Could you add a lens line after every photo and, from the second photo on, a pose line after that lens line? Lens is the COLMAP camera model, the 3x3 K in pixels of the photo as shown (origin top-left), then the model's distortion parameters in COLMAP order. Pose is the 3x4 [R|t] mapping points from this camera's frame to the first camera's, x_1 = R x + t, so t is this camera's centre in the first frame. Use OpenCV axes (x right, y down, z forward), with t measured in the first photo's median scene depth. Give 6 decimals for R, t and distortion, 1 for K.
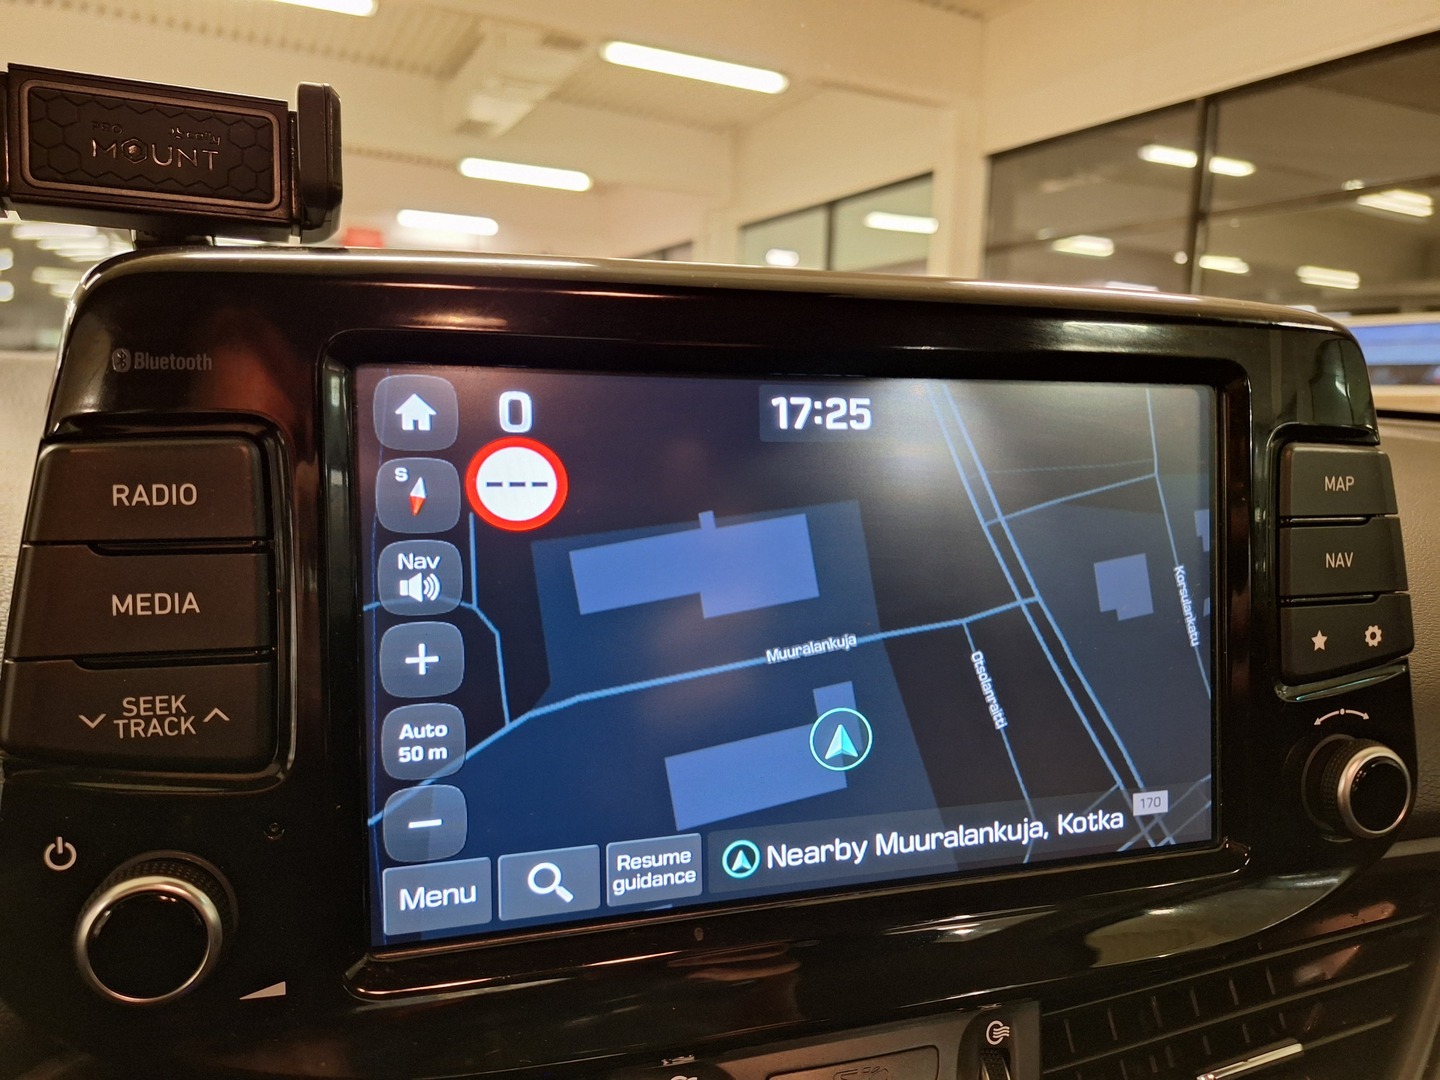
lens RADIAL K [[972.6, 0, 720.0], [0, 972.6, 540.0], [0, 0, 1]] dist [-0.001693, -0.004231]
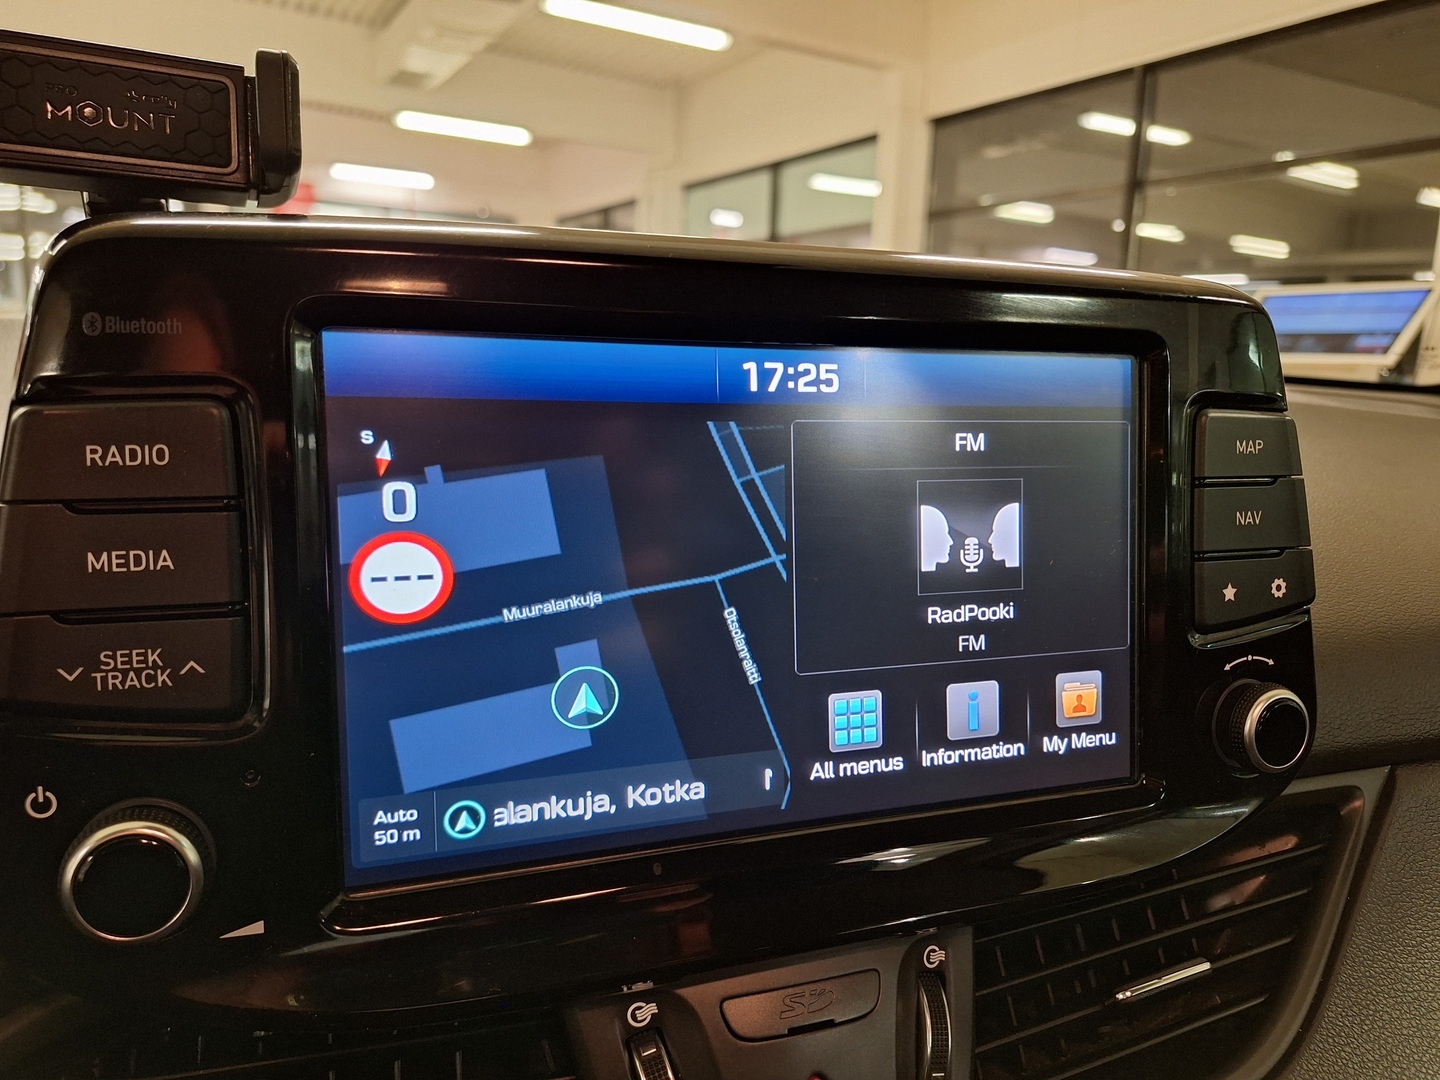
lens RADIAL K [[1026.1, 0, 720.0], [0, 1026.1, 540.0], [0, 0, 1]] dist [-0.006995, -0.003037]
pose [[0.998047, -0.005102, 0.062261, -0.018764], [0.003353, 0.999598, 0.028155, 0.012252], [-0.062380, -0.027892, 0.997663, -0.101591]]
